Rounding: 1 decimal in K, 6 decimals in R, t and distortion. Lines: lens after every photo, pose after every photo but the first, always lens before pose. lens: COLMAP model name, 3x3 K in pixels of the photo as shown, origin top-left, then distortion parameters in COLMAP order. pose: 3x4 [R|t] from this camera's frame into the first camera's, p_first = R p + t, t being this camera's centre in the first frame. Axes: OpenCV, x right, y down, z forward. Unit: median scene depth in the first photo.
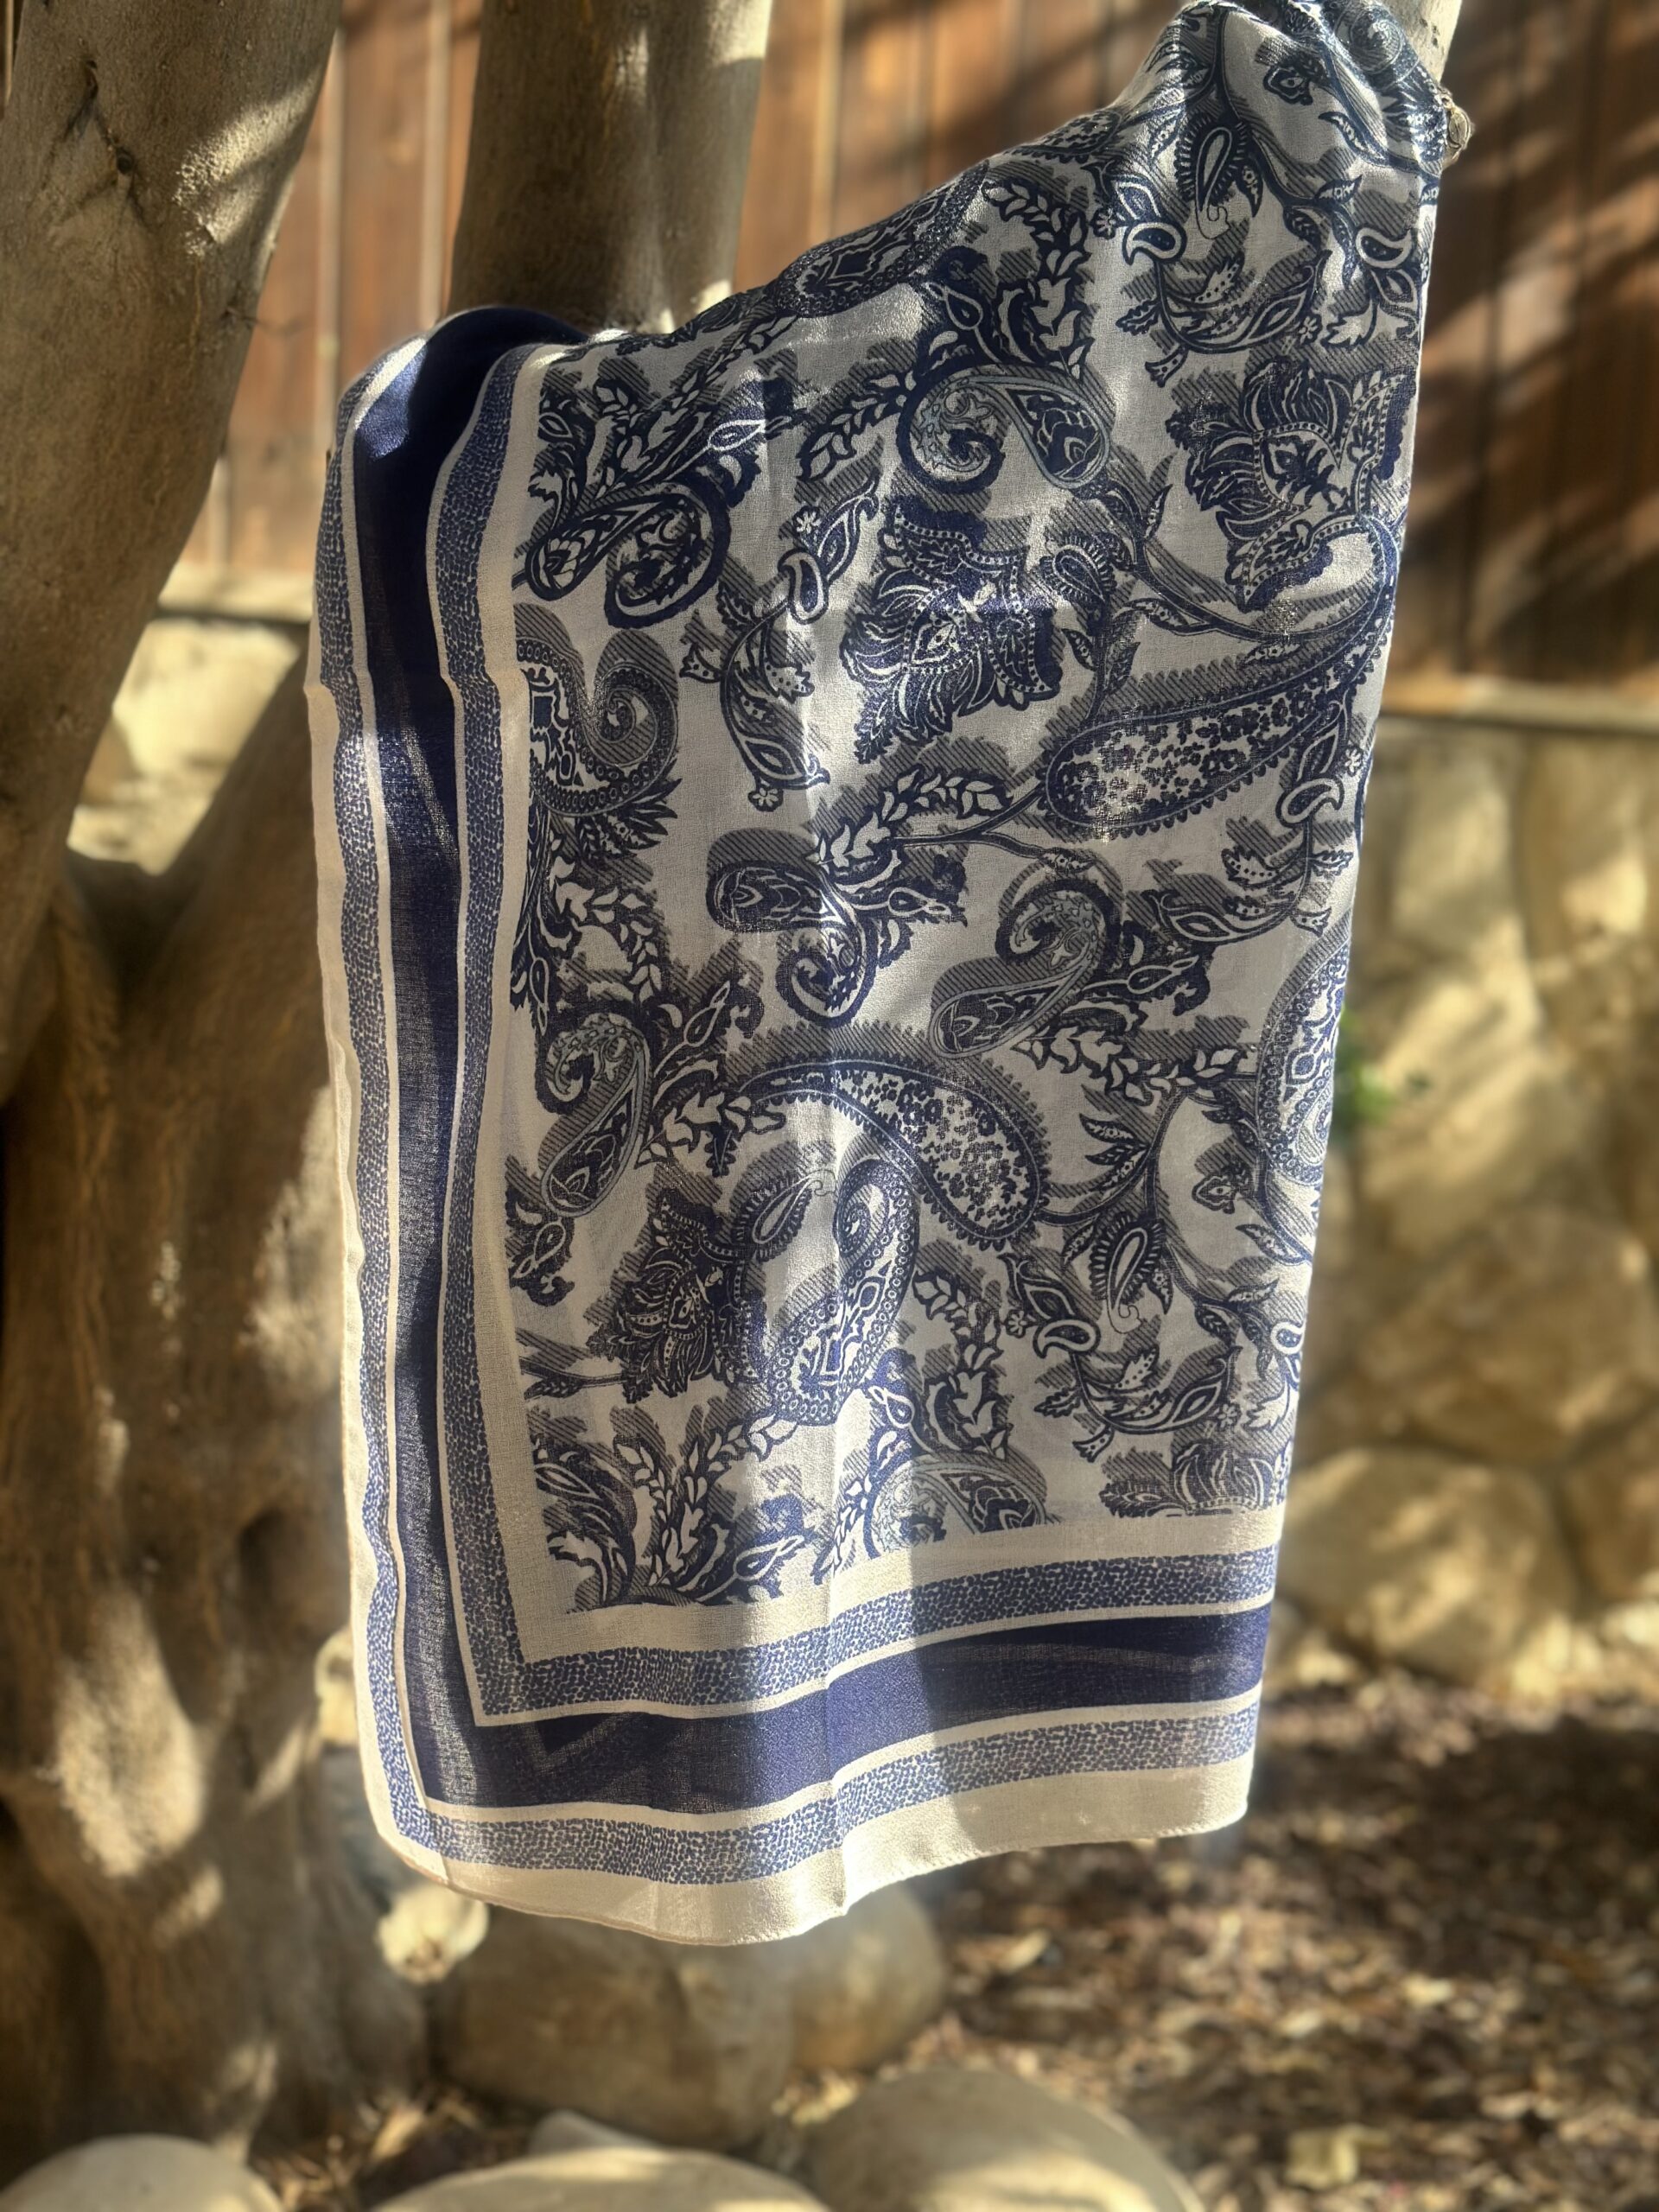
lens RADIAL K [[3104.0, 0, 830.7], [0, 3104.0, 1109.0], [0, 0, 1]] dist [0.054242, 0.000000]
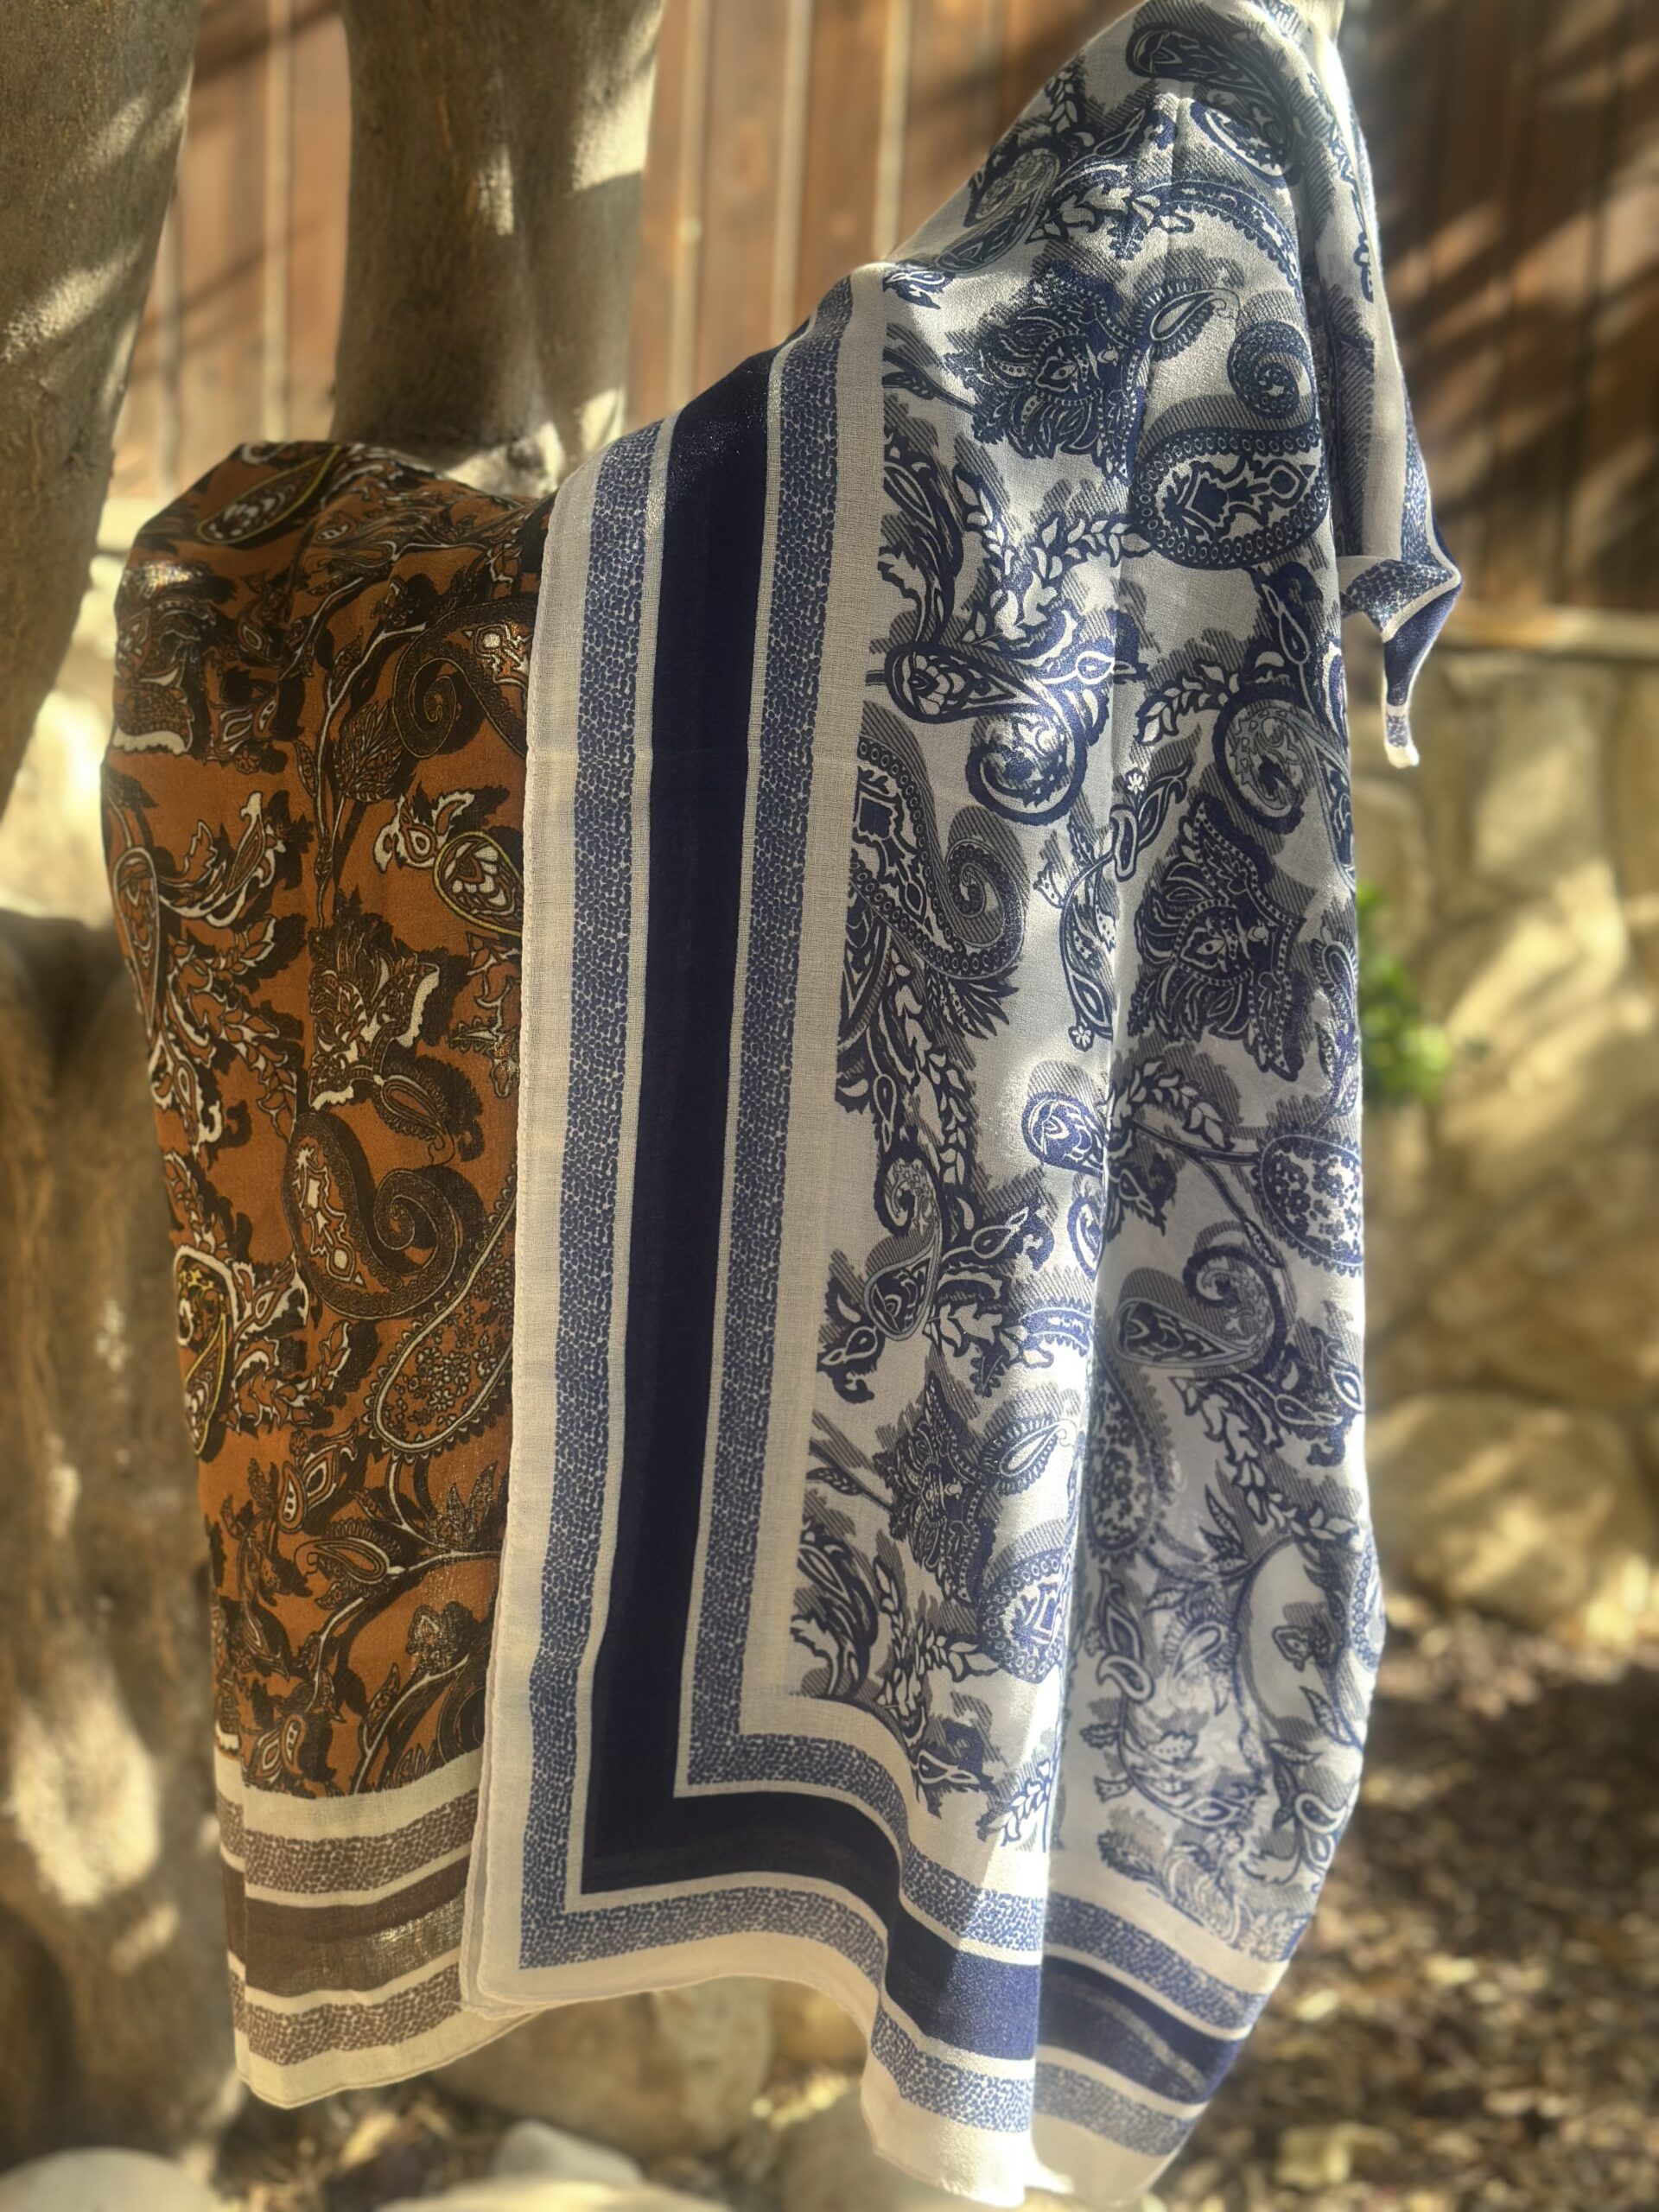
lens RADIAL K [[3104.0, 0, 861.9], [0, 3104.0, 1081.3], [0, 0, 1]] dist [0.054242, 0.000000]
pose [[0.998366, 0.014690, -0.055231, 0.083266], [-0.011645, 0.998415, 0.055057, -0.084168], [0.055952, -0.054324, 0.996955, 0.012885]]
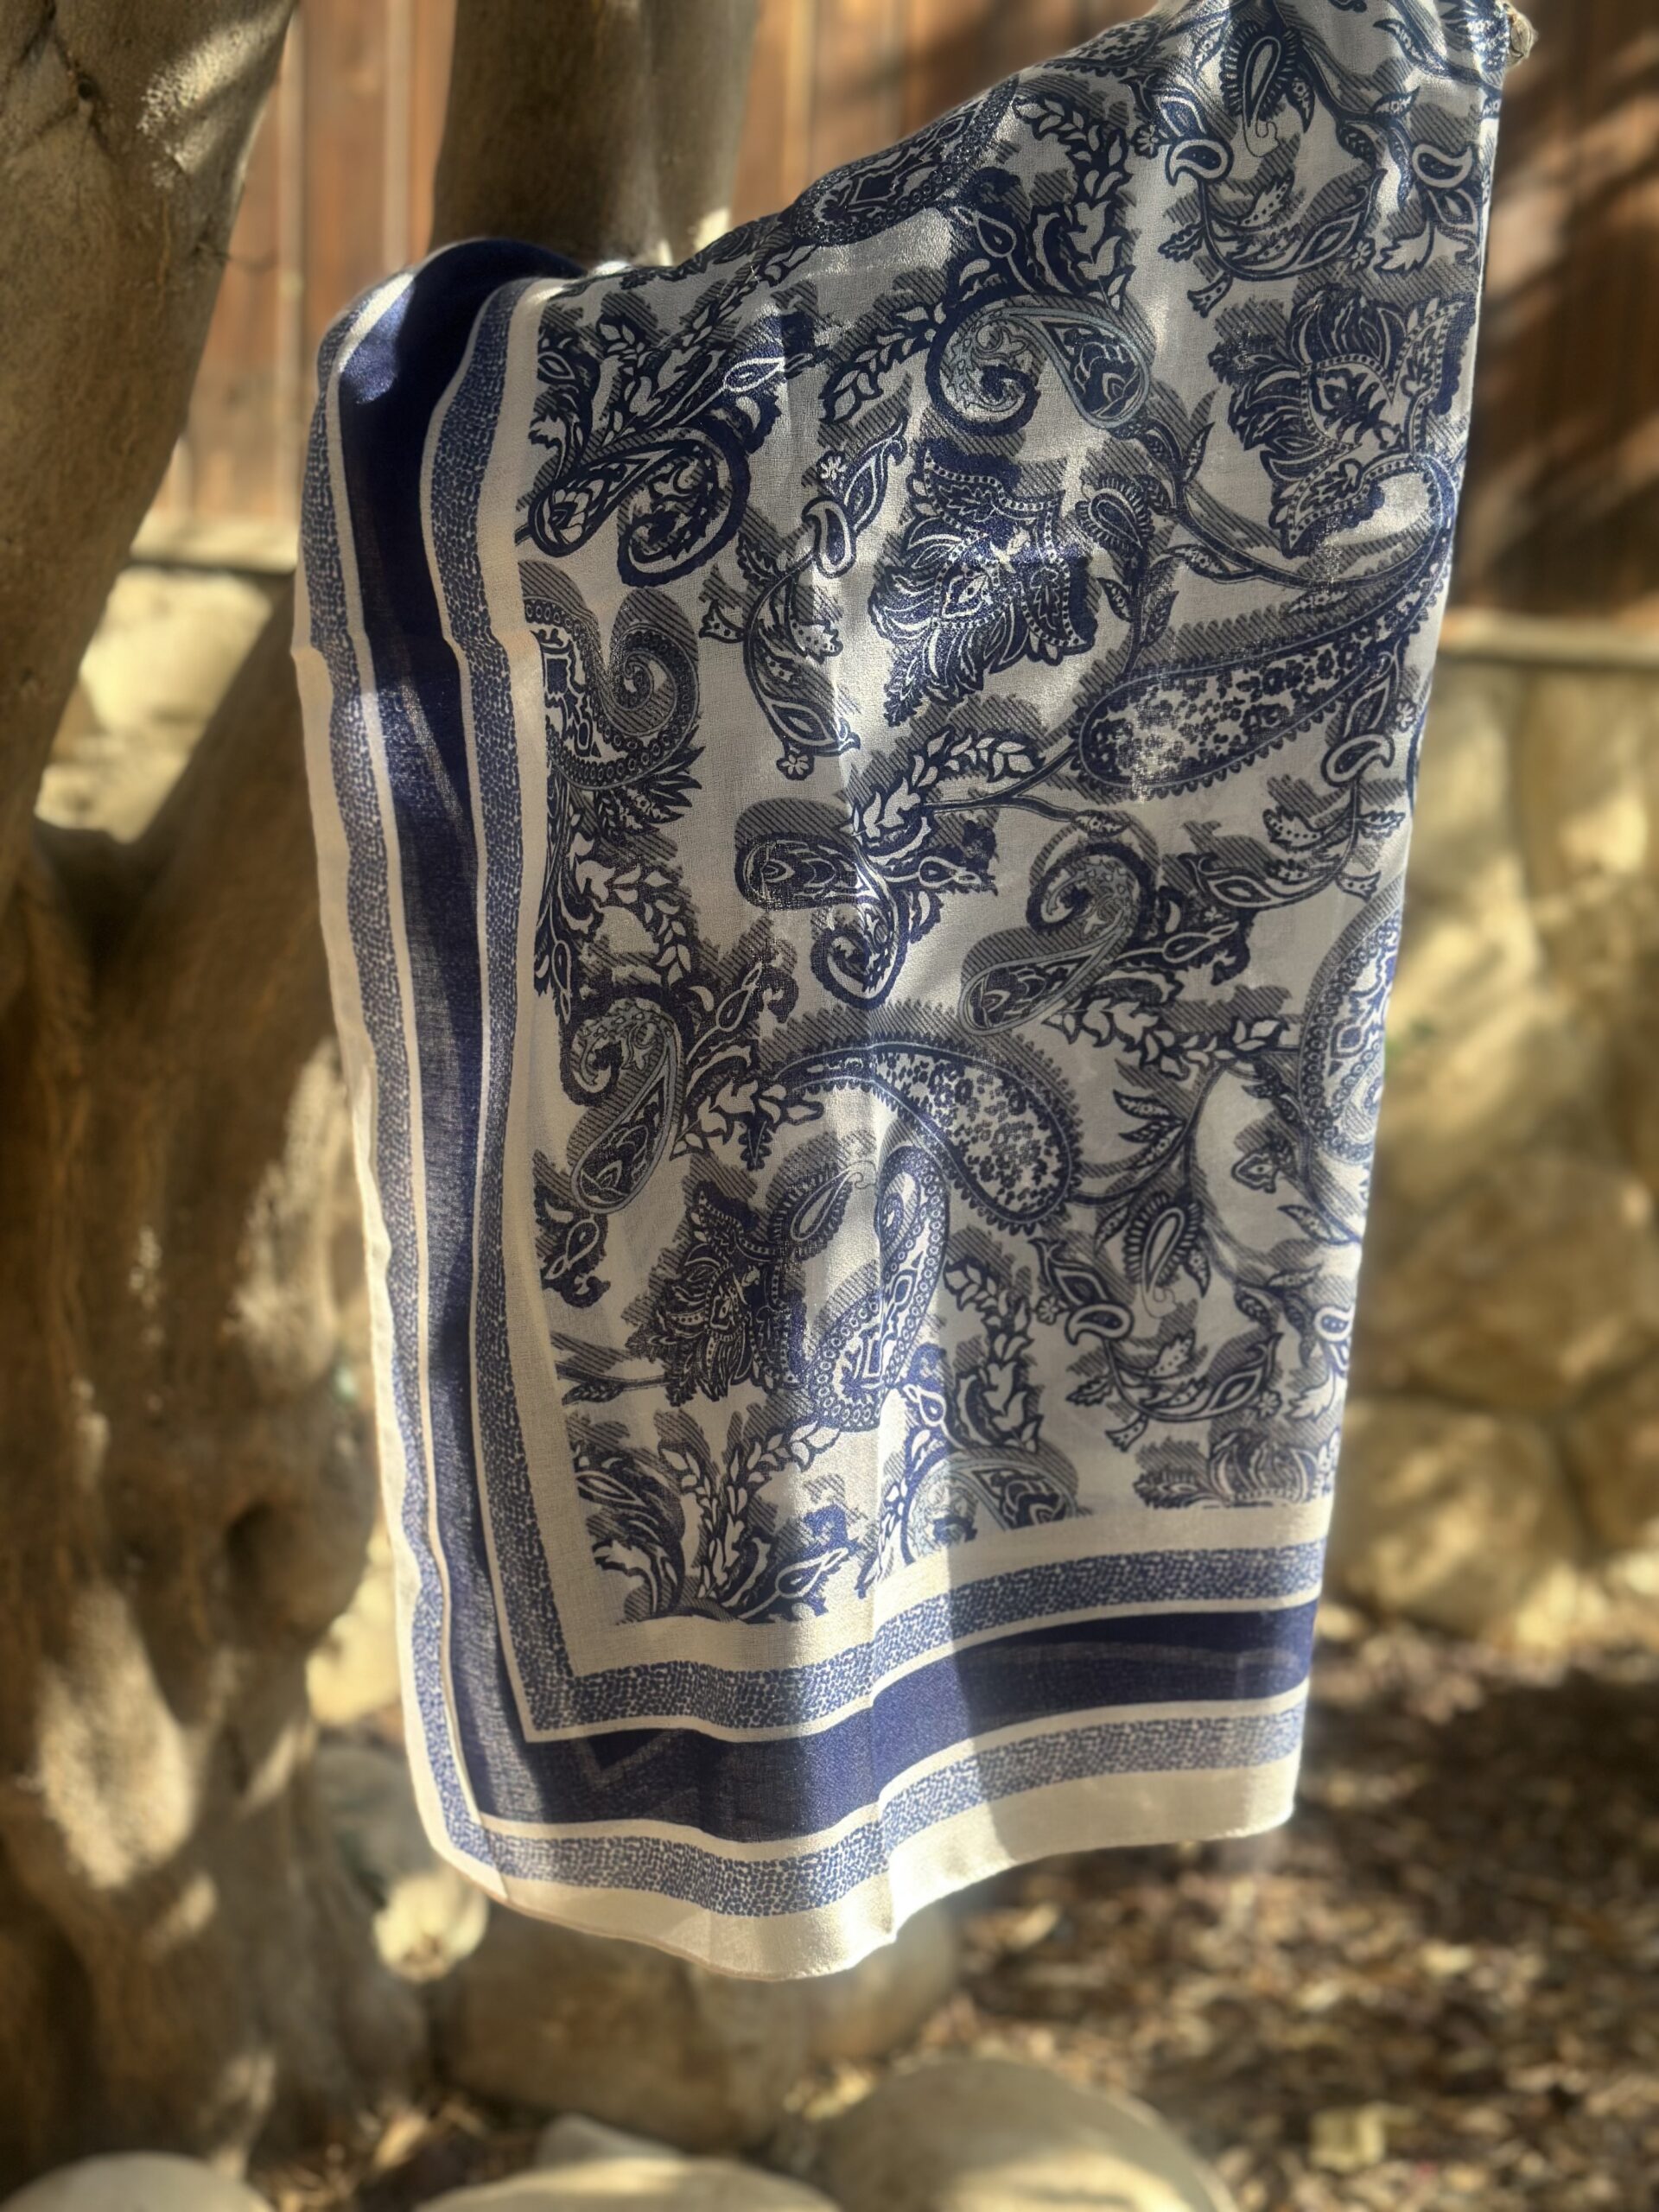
lens RADIAL K [[3104.0, 0, 840.6], [0, 3104.0, 1091.6], [0, 0, 1]] dist [0.054242, 0.000000]
pose [[0.999818, -0.013763, 0.013227, -0.012124], [0.013571, 0.999803, 0.014493, -0.009847], [-0.013423, -0.014311, 0.999807, 0.042309]]
